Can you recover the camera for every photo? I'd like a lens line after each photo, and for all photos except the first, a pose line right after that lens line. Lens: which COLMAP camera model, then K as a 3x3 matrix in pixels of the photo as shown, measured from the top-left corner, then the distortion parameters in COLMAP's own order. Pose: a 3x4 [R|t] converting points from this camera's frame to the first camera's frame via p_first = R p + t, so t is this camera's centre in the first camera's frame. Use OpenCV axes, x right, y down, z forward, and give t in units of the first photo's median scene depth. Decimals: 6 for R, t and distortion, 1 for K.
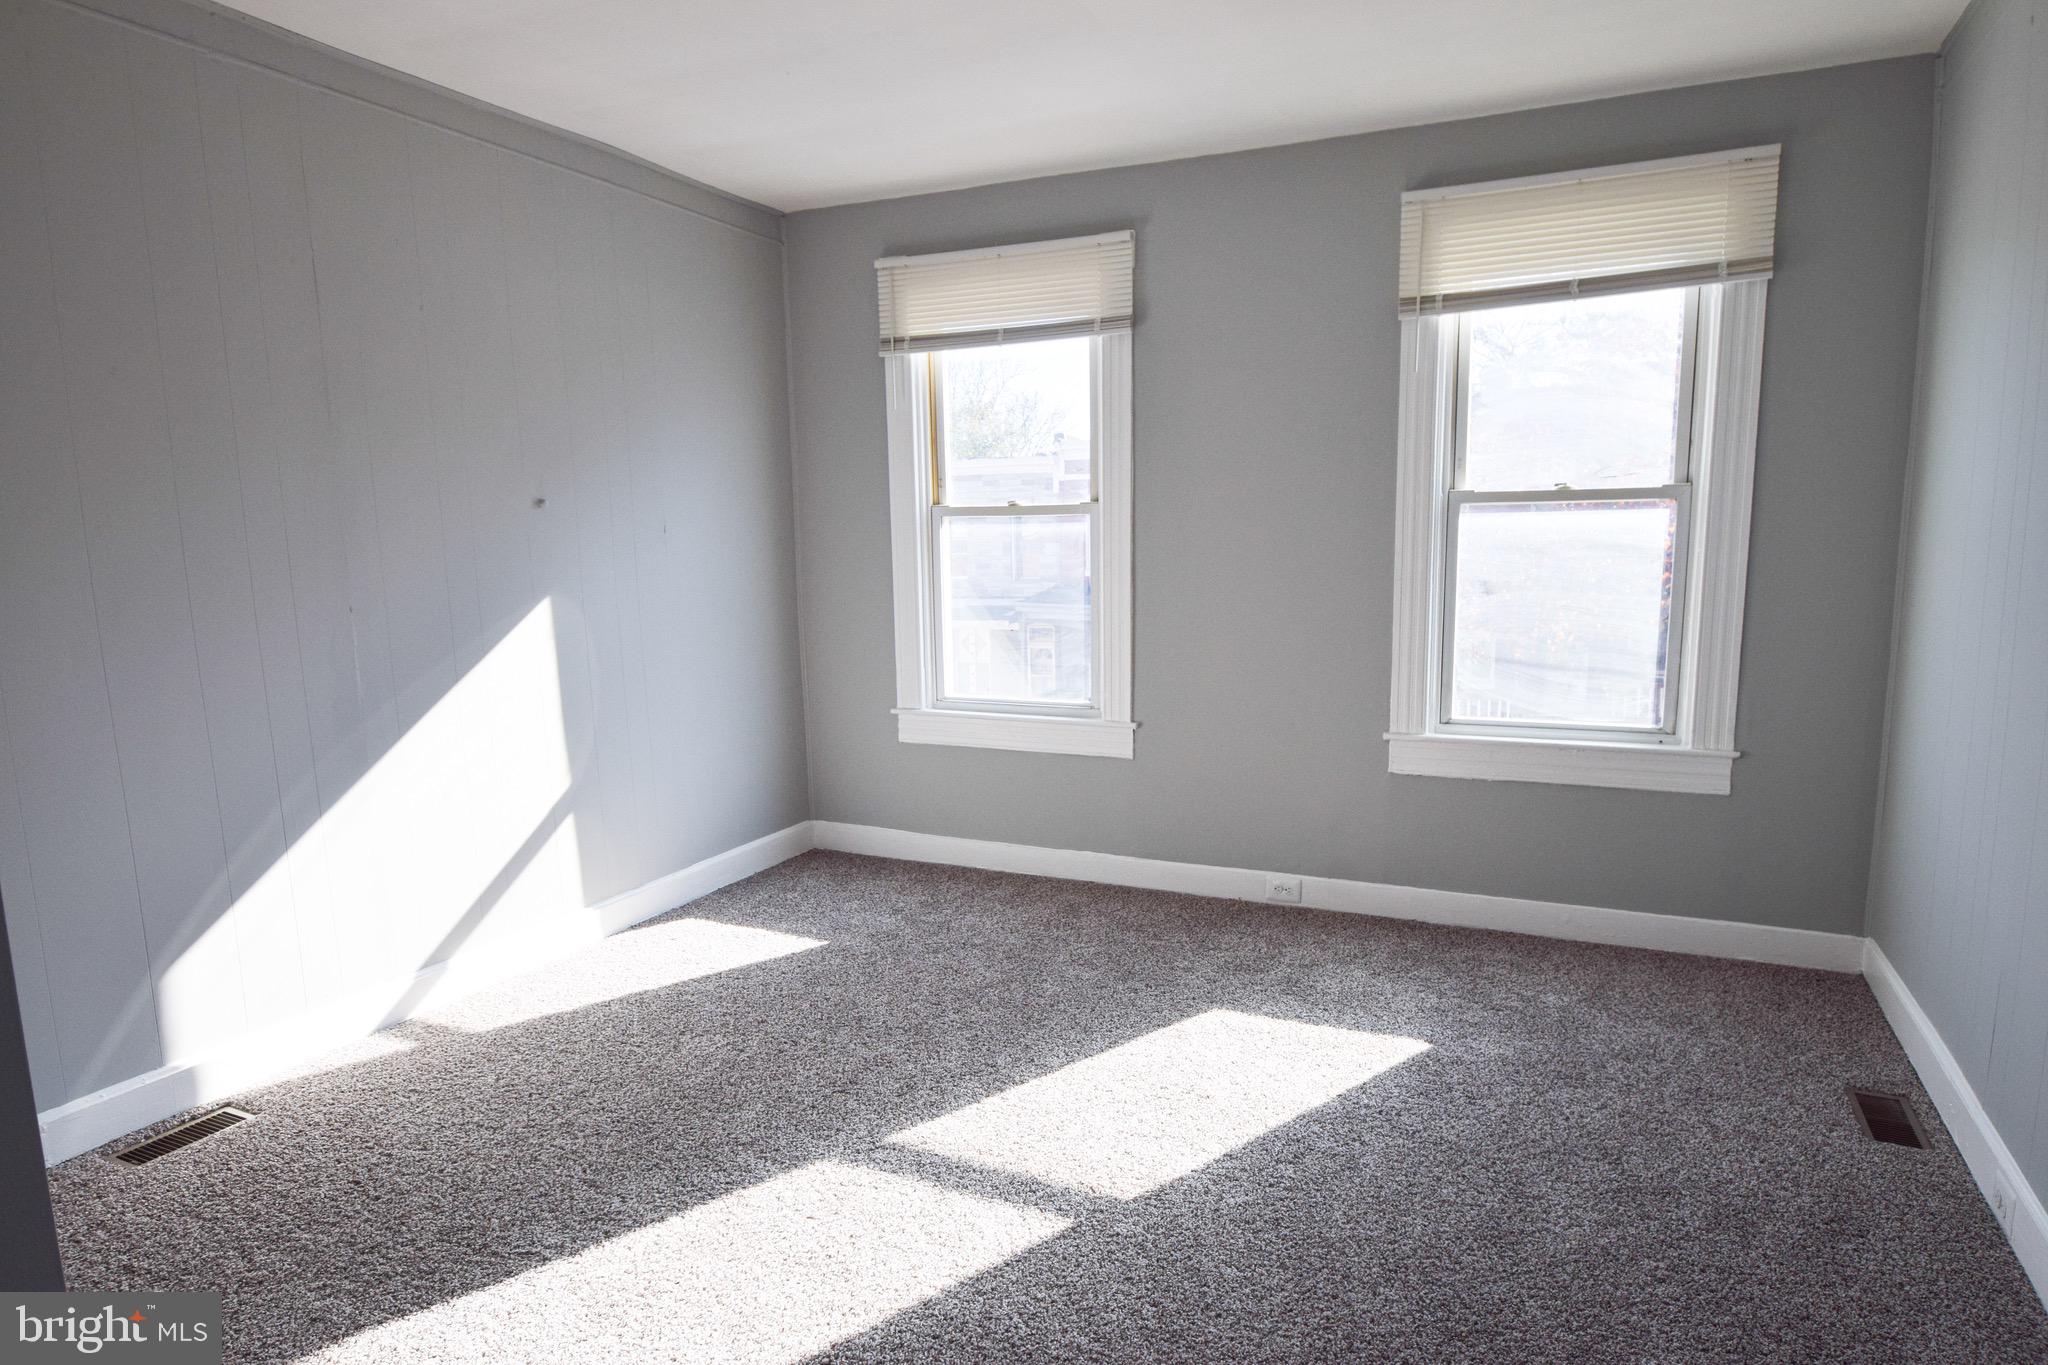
lens RADIAL K [[1198.5, 0, 1038.9], [0, 1198.5, 709.4], [0, 0, 1]] dist [0.002465, -0.000404]
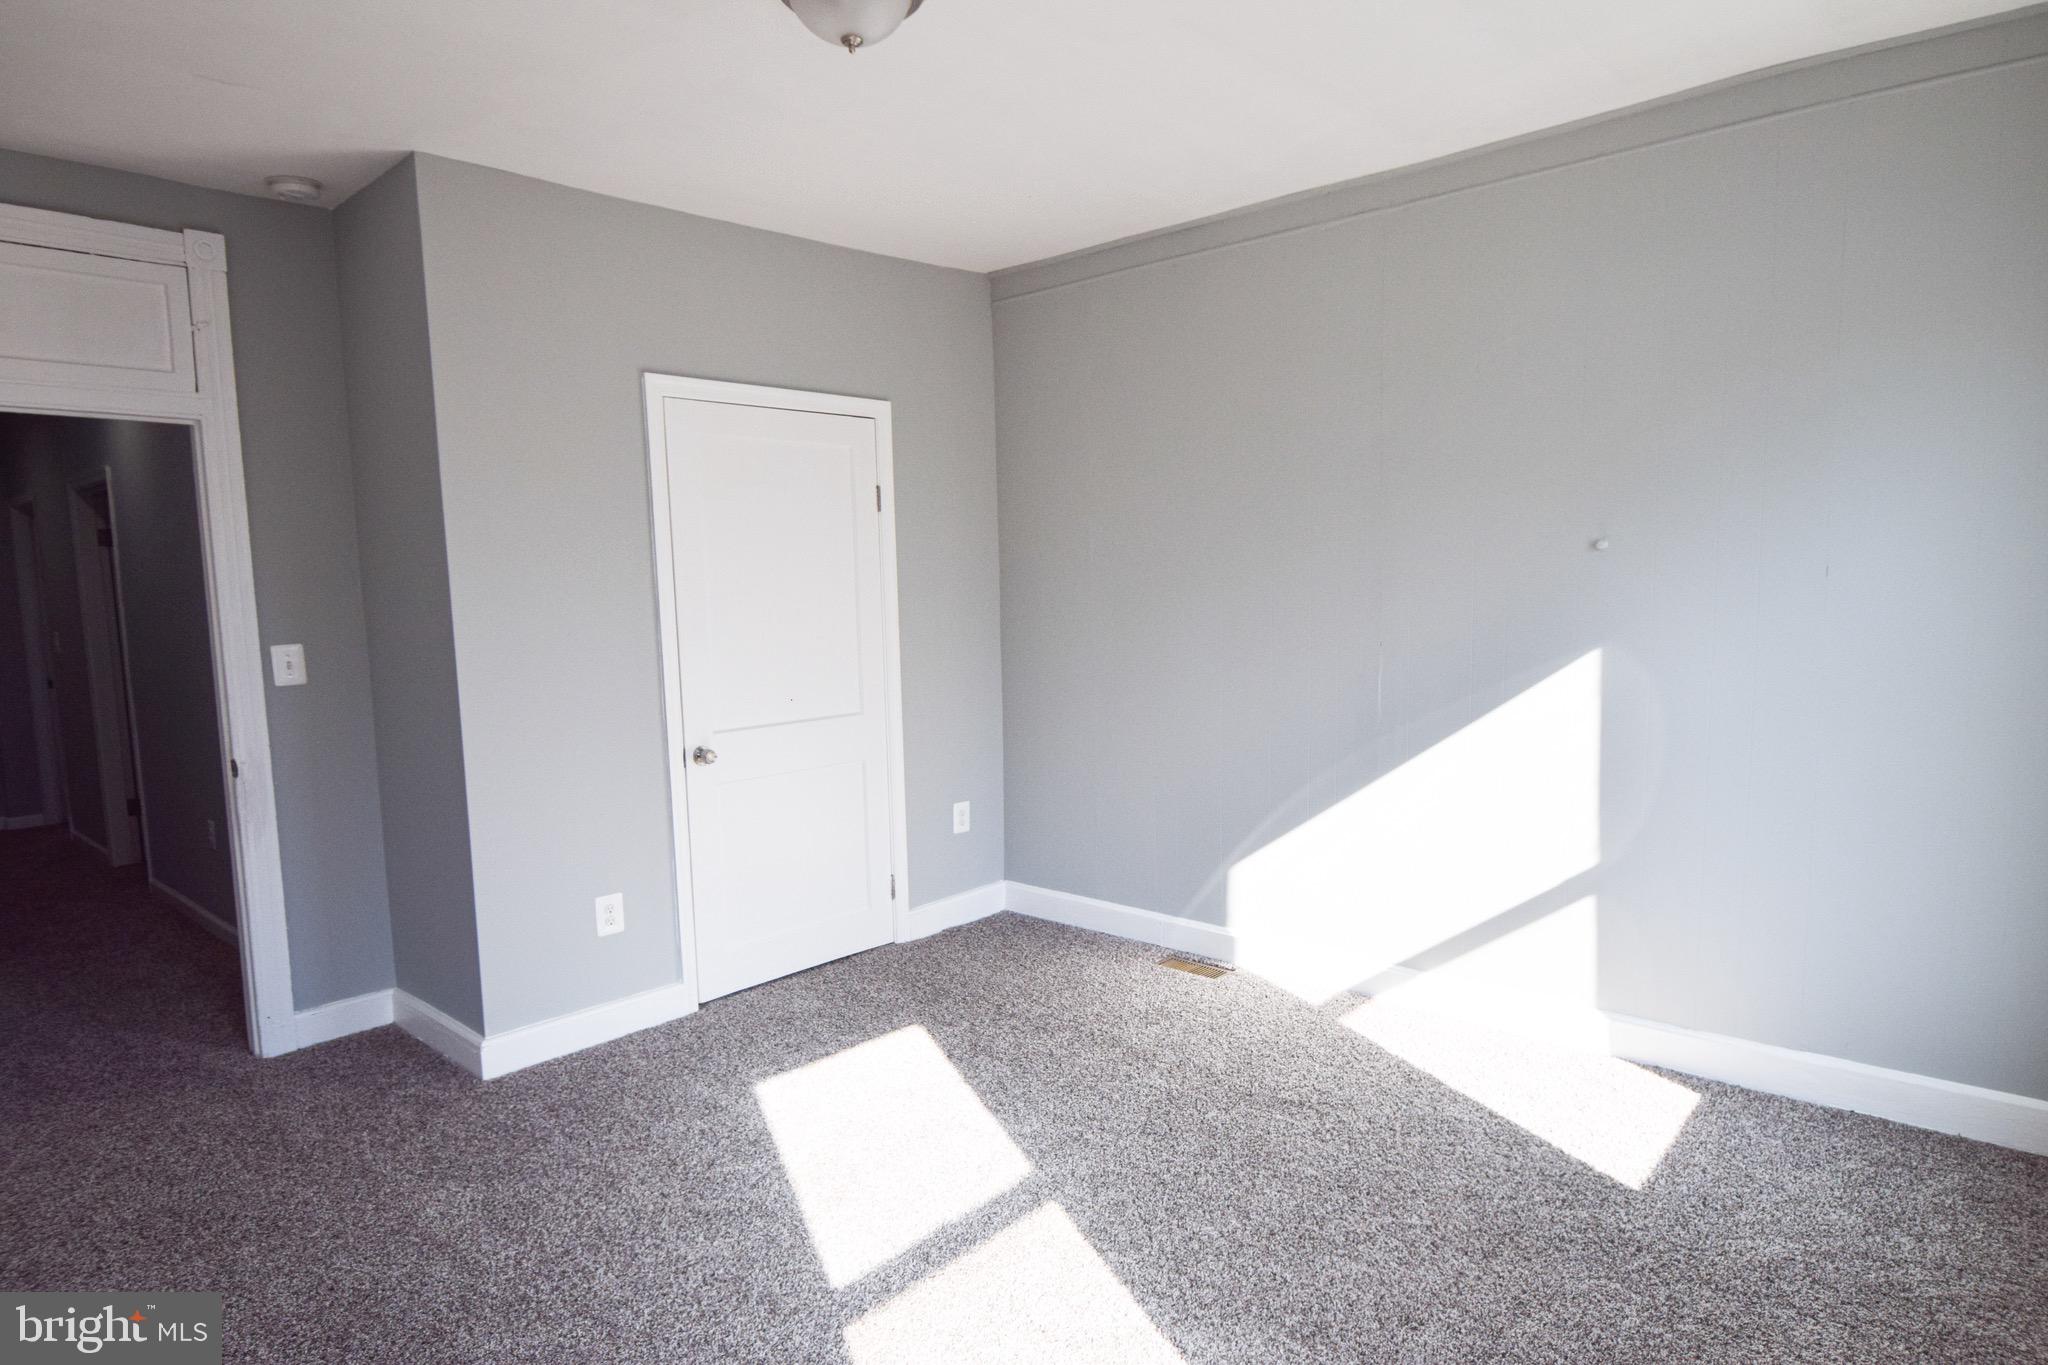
lens RADIAL K [[1198.5, 0, 1038.9], [0, 1198.5, 709.4], [0, 0, 1]] dist [0.002465, -0.000404]
pose [[-0.291426, 0.133997, -0.947162, 0.572154], [-0.117168, 0.977685, 0.174366, -0.161685], [0.949391, 0.161791, -0.269222, 0.883757]]
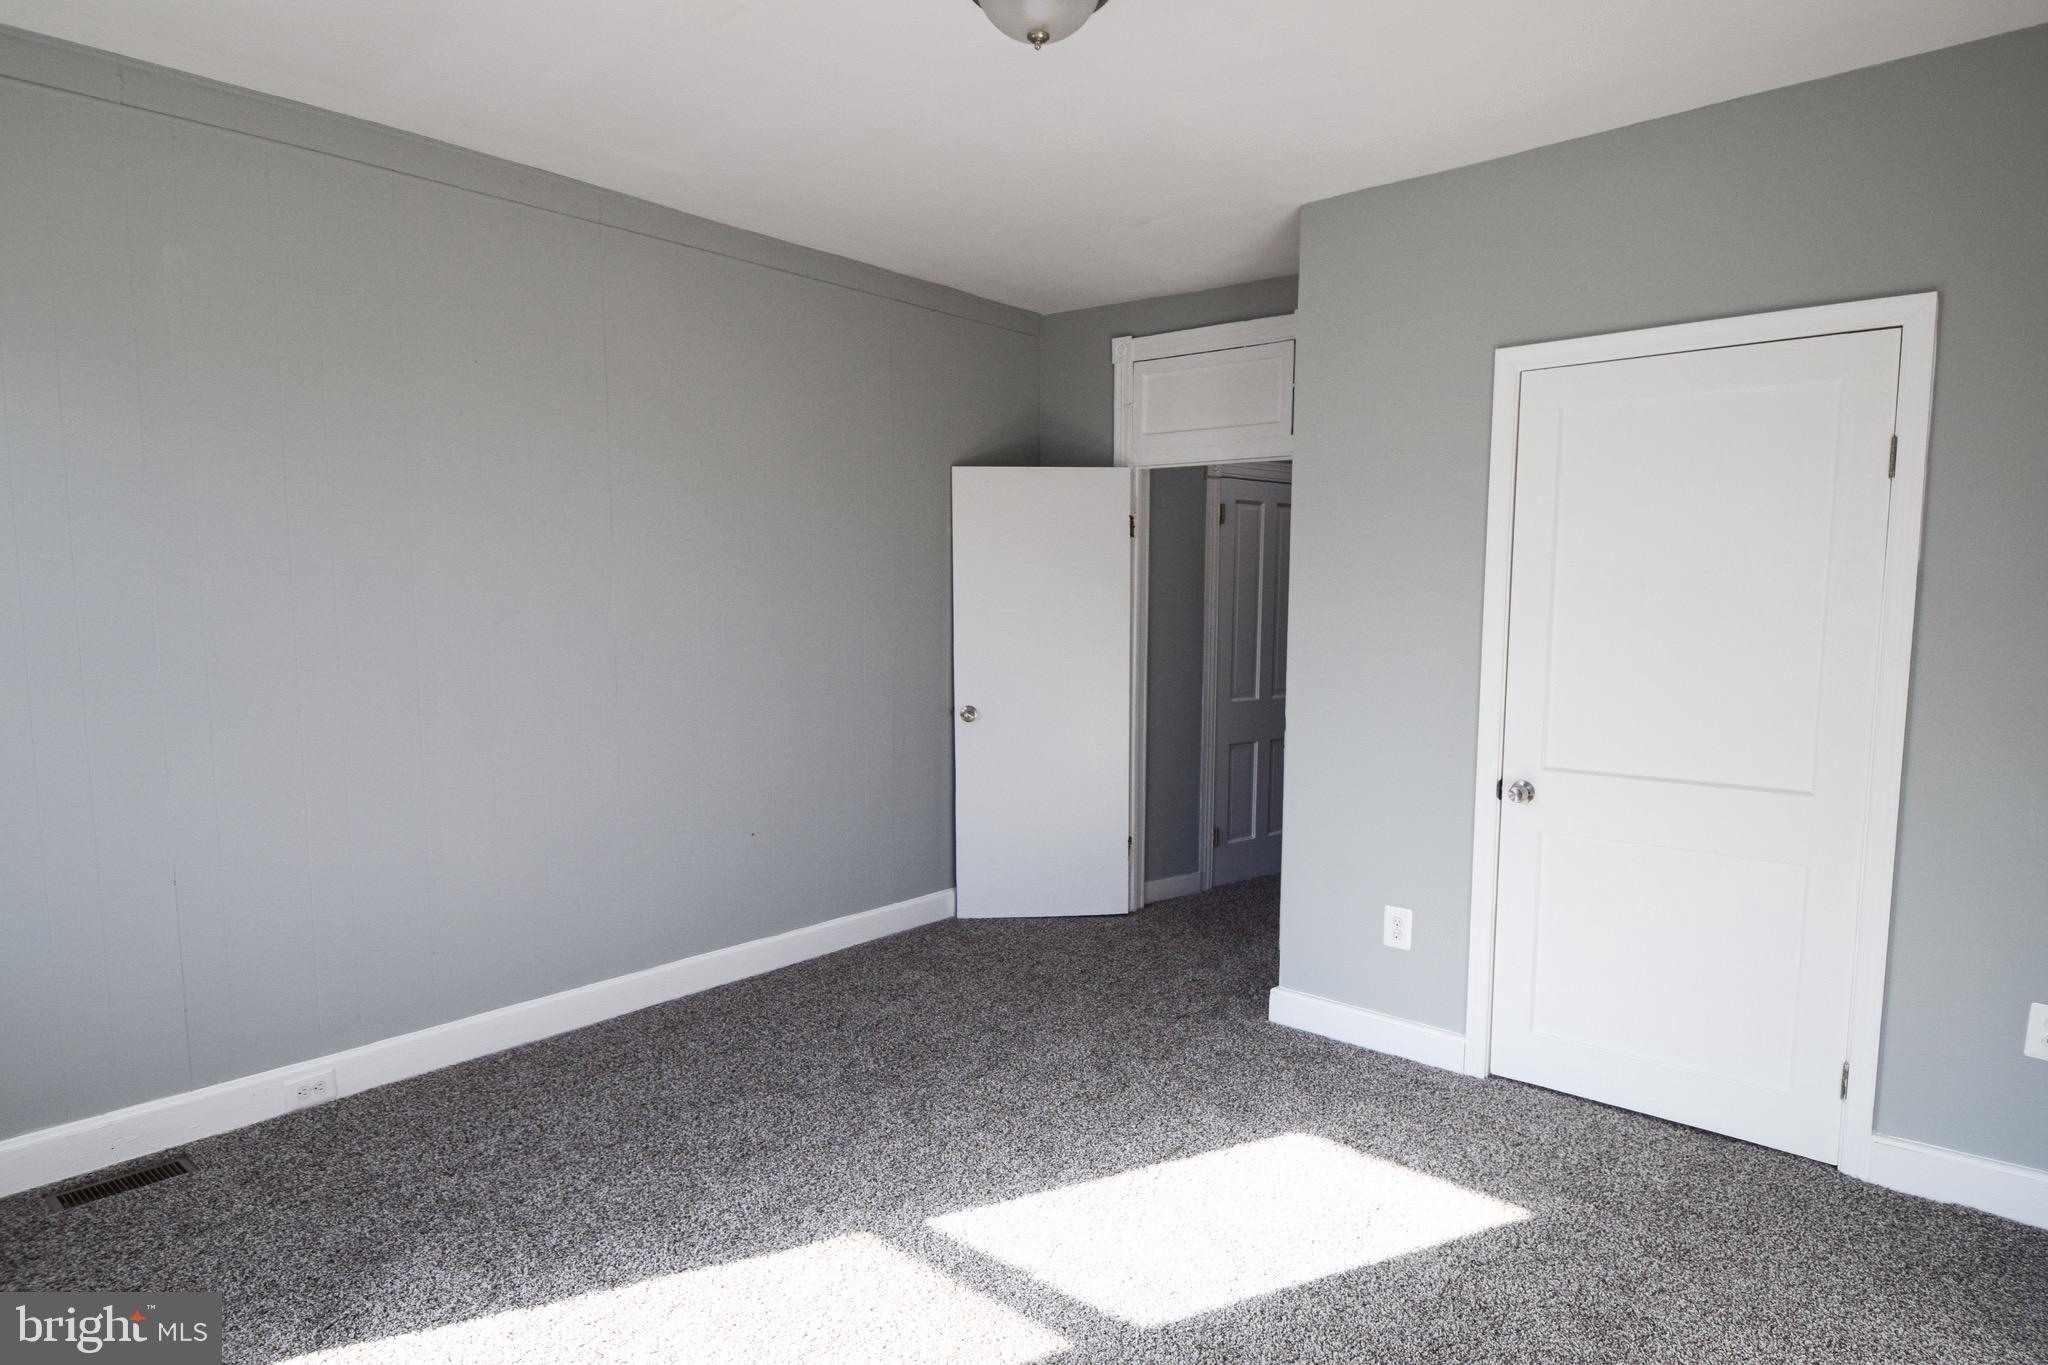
lens RADIAL K [[1198.5, 0, 1038.9], [0, 1198.5, 709.4], [0, 0, 1]] dist [0.002465, -0.000404]
pose [[-0.962371, -0.010405, 0.271540, -0.240776], [0.058838, 0.967583, 0.245604, -0.202864], [-0.265293, 0.252339, -0.930561, 1.237869]]
